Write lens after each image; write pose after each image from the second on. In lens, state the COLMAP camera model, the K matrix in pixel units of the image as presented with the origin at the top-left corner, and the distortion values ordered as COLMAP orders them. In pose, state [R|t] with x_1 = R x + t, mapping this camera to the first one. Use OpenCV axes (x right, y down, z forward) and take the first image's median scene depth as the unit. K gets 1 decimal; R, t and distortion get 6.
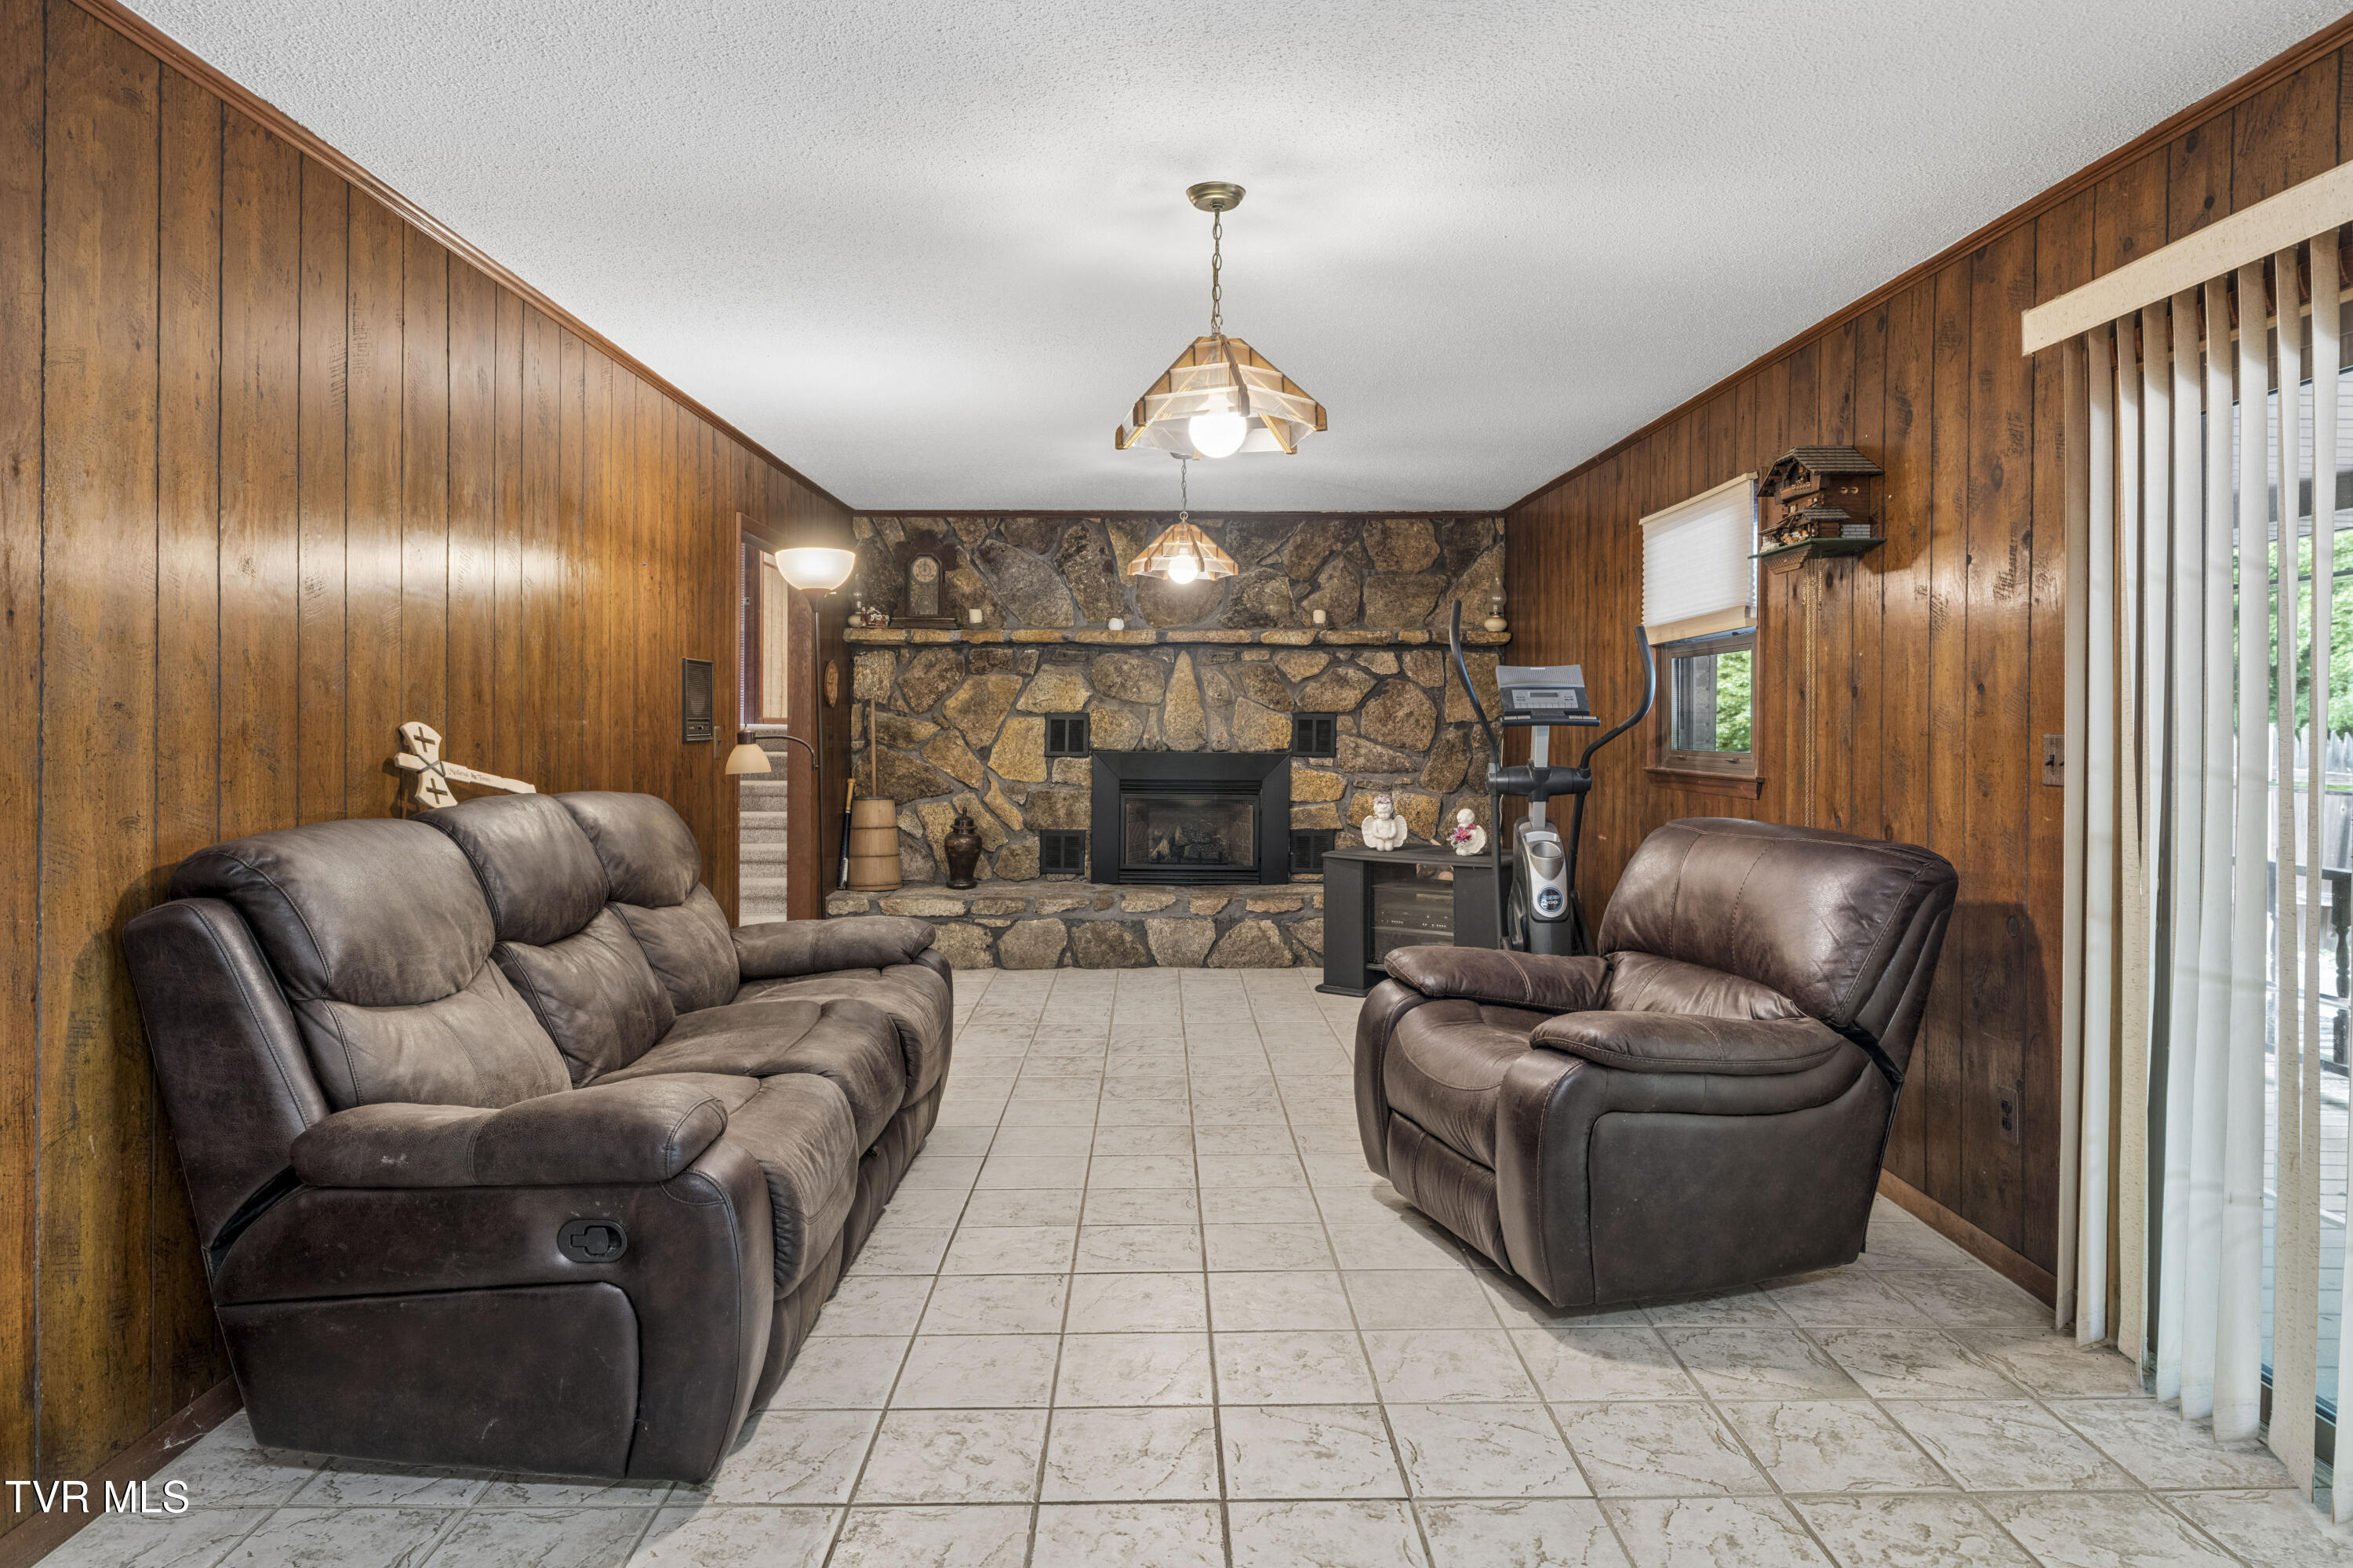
lens RADIAL K [[1415.3, 0, 1179.7], [0, 1415.3, 727.5], [0, 0, 1]] dist [-0.004712, -0.000436]
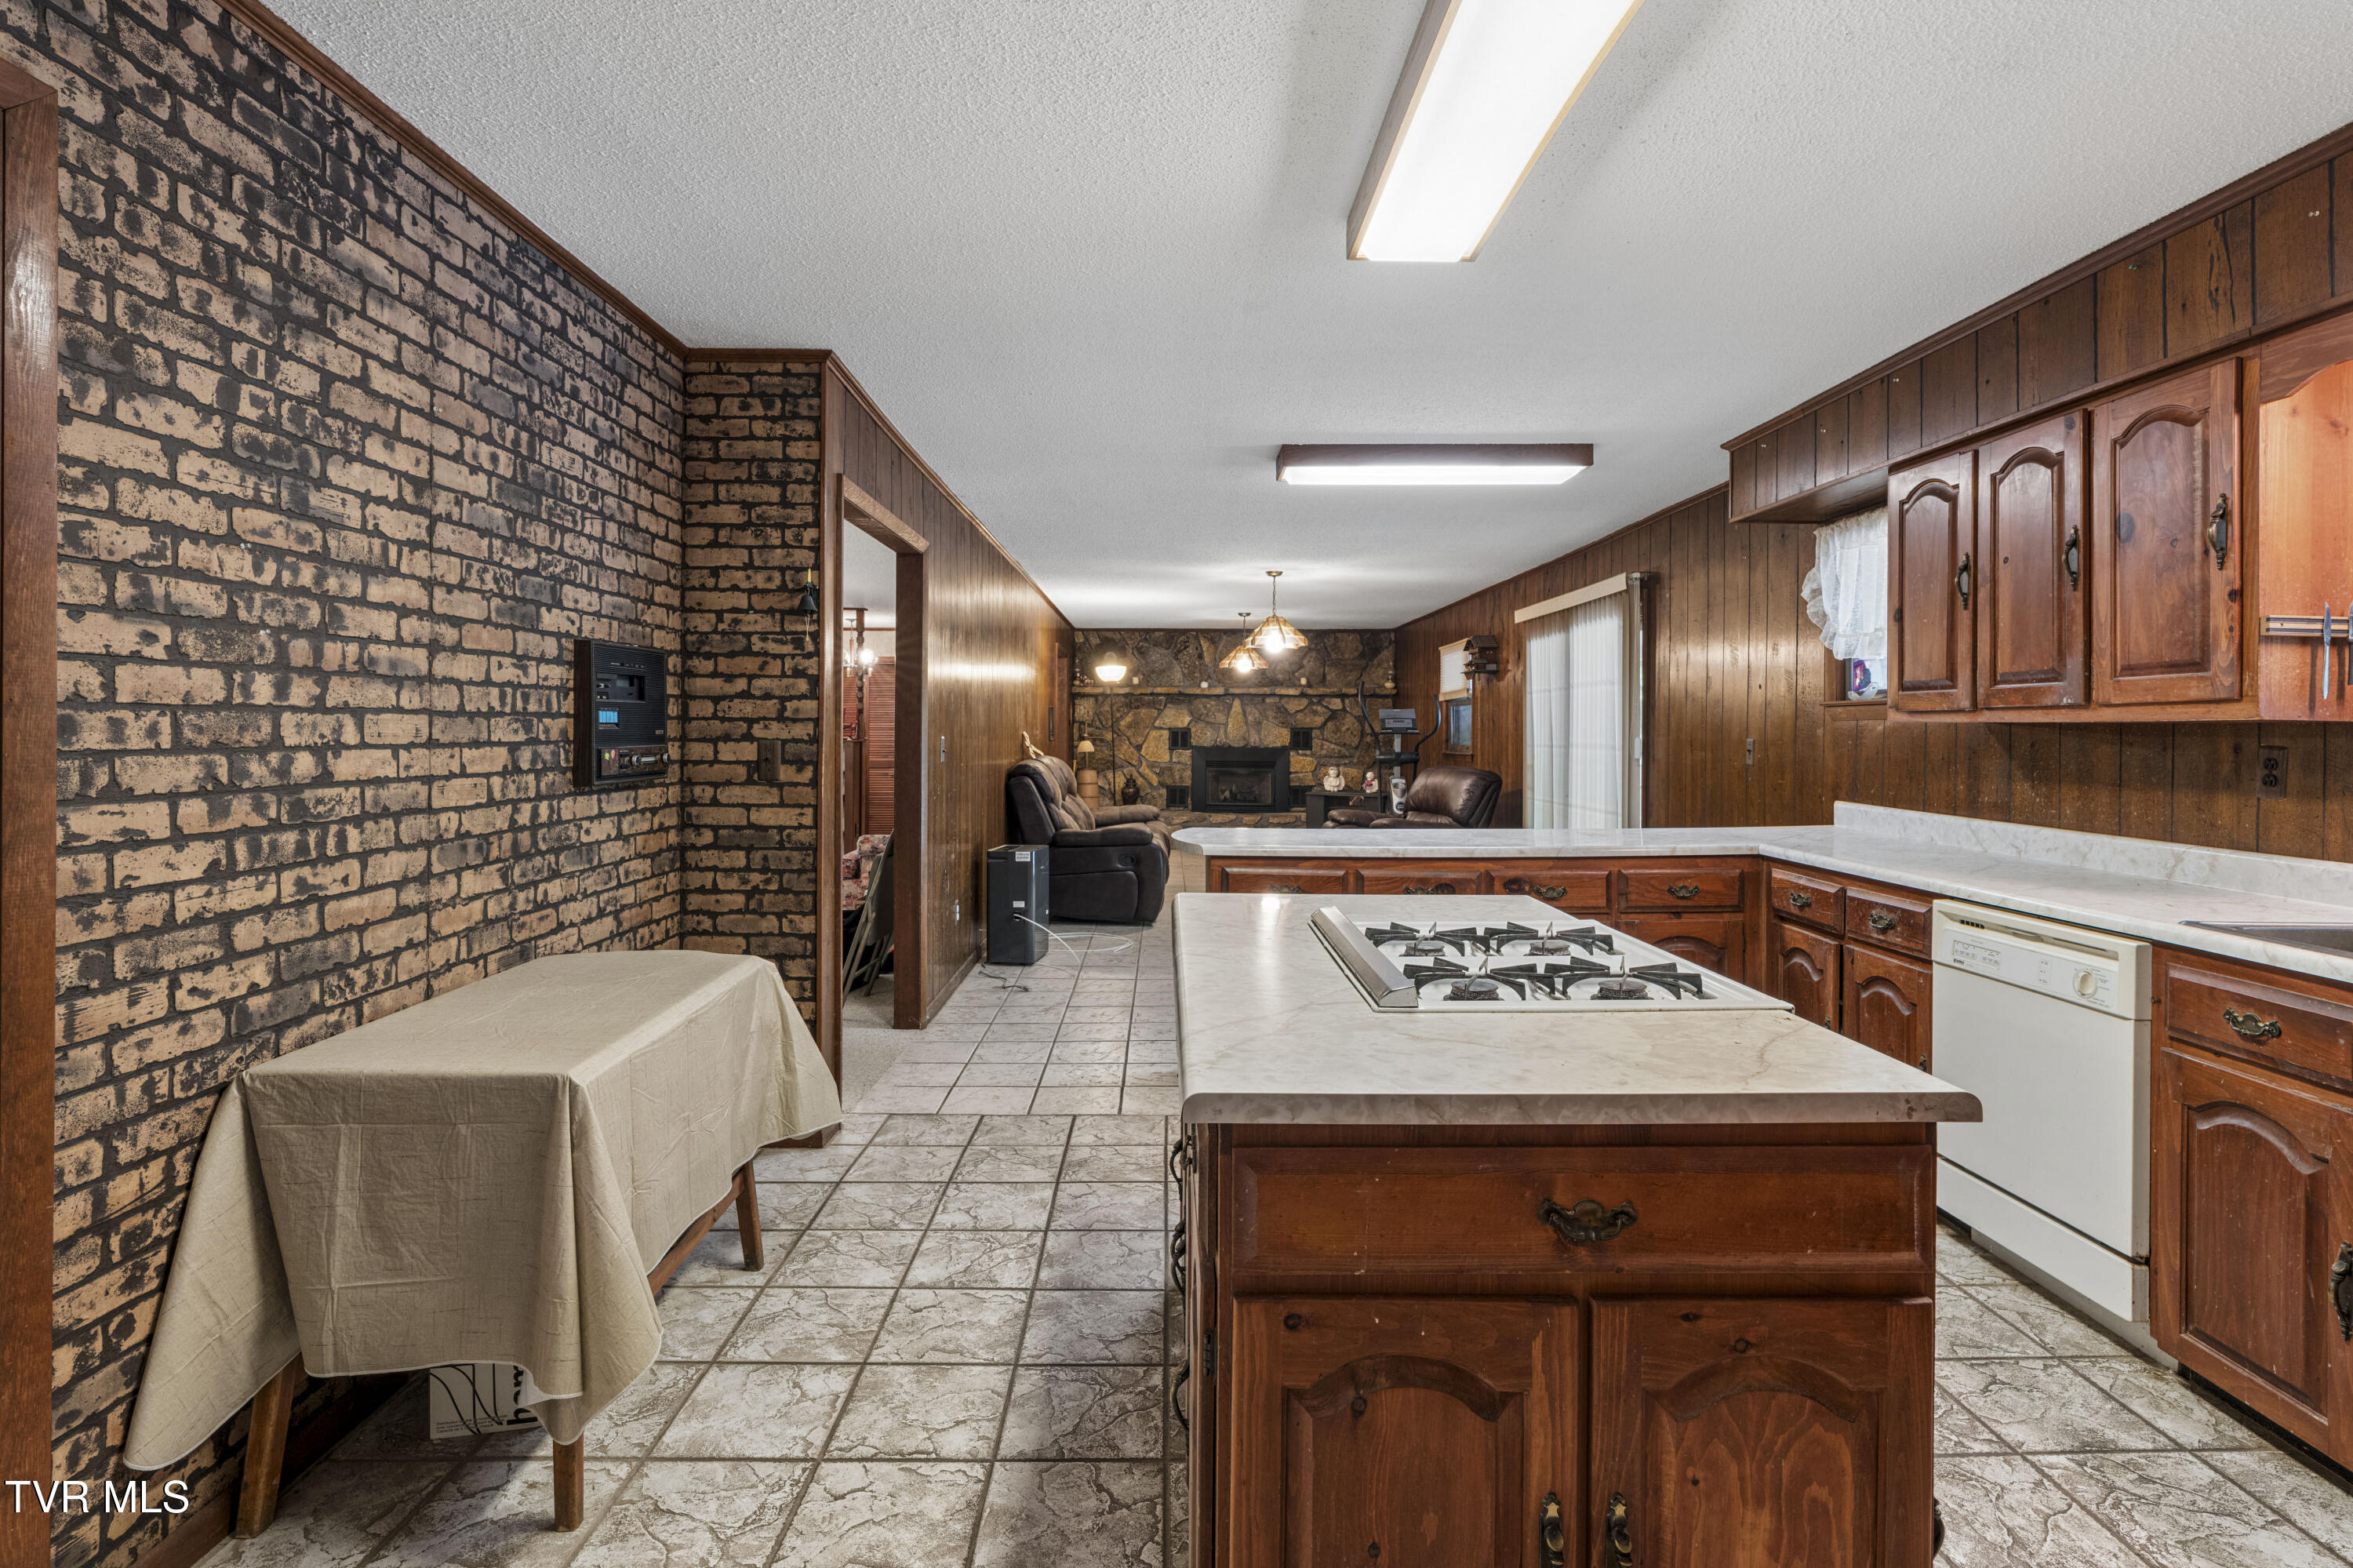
lens RADIAL K [[1163.1, 0, 1196.8], [0, 1163.1, 730.3], [0, 0, 1]] dist [-0.000463, 0.000894]
pose [[0.999945, 0.001930, 0.010294, -0.073821], [-0.001863, 0.999977, -0.006557, 0.003641], [-0.010306, 0.006537, 0.999926, -0.686222]]
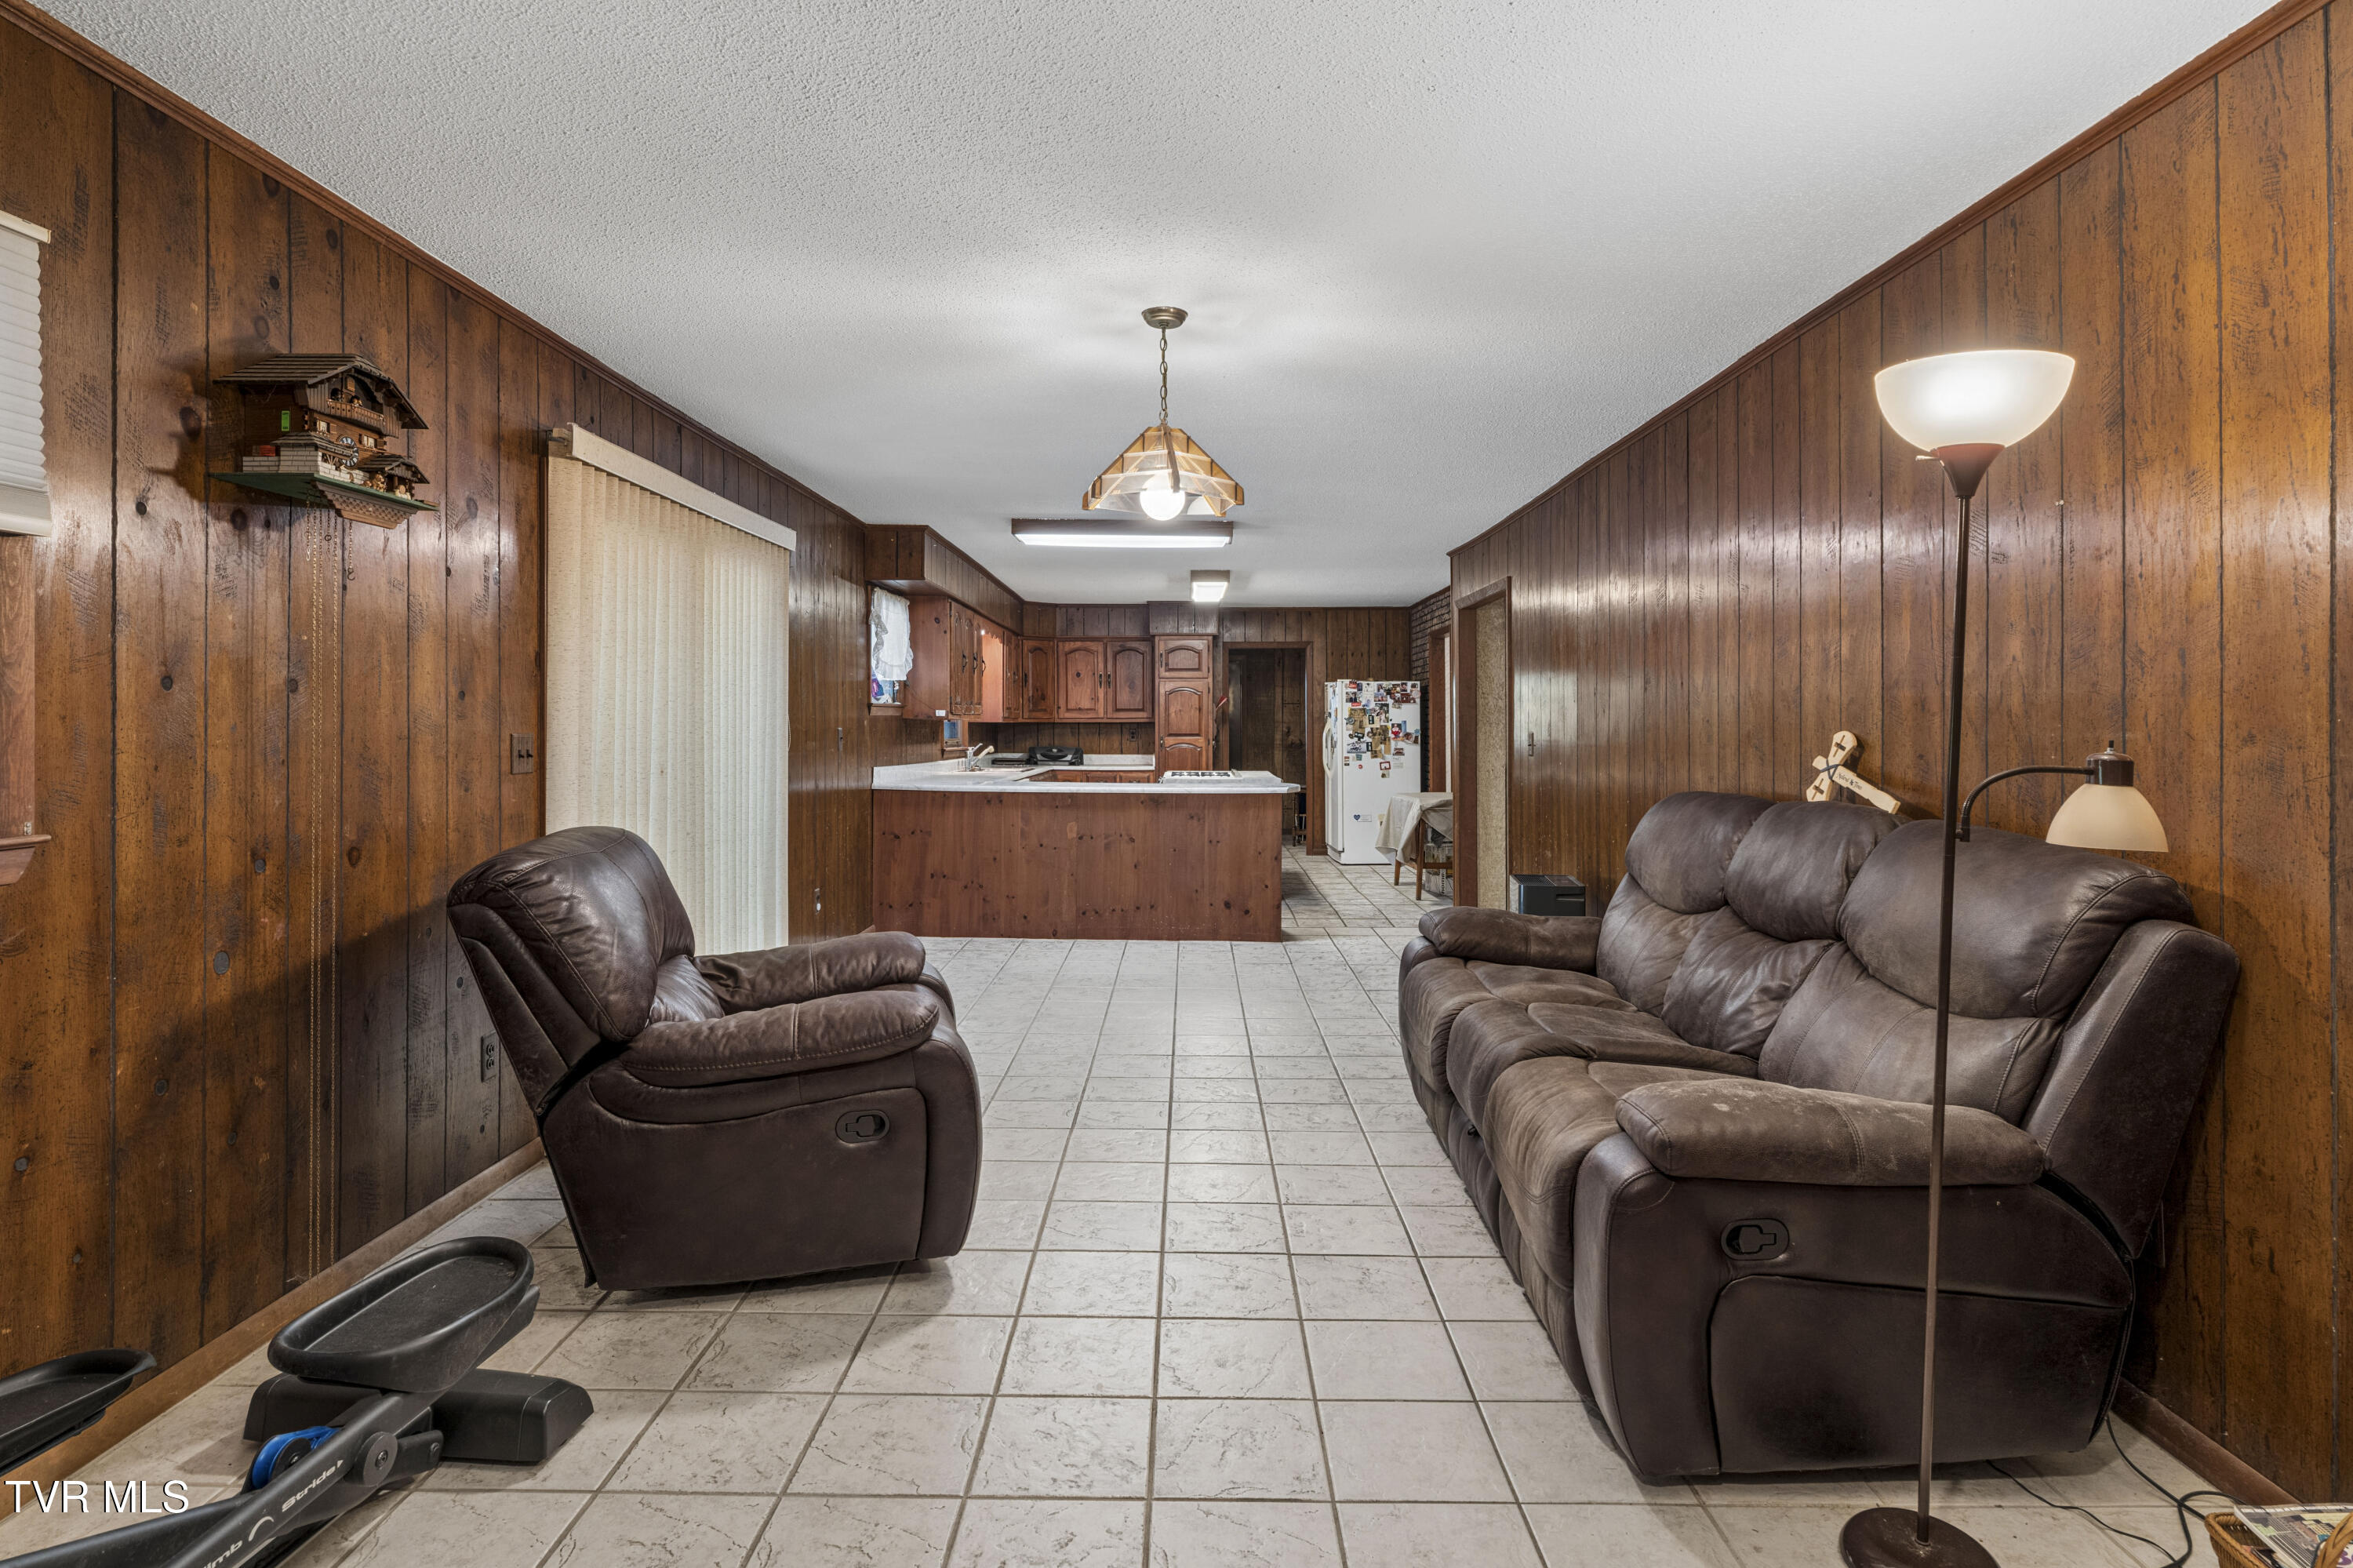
lens RADIAL K [[1249.0, 0, 1184.4], [0, 1249.0, 718.9], [0, 0, 1]] dist [-0.005367, 0.000348]
pose [[-0.999810, -0.004463, 0.018980, -0.006661], [-0.004427, 0.999988, 0.001927, -0.005569], [-0.018989, 0.001842, -0.999818, 0.847281]]
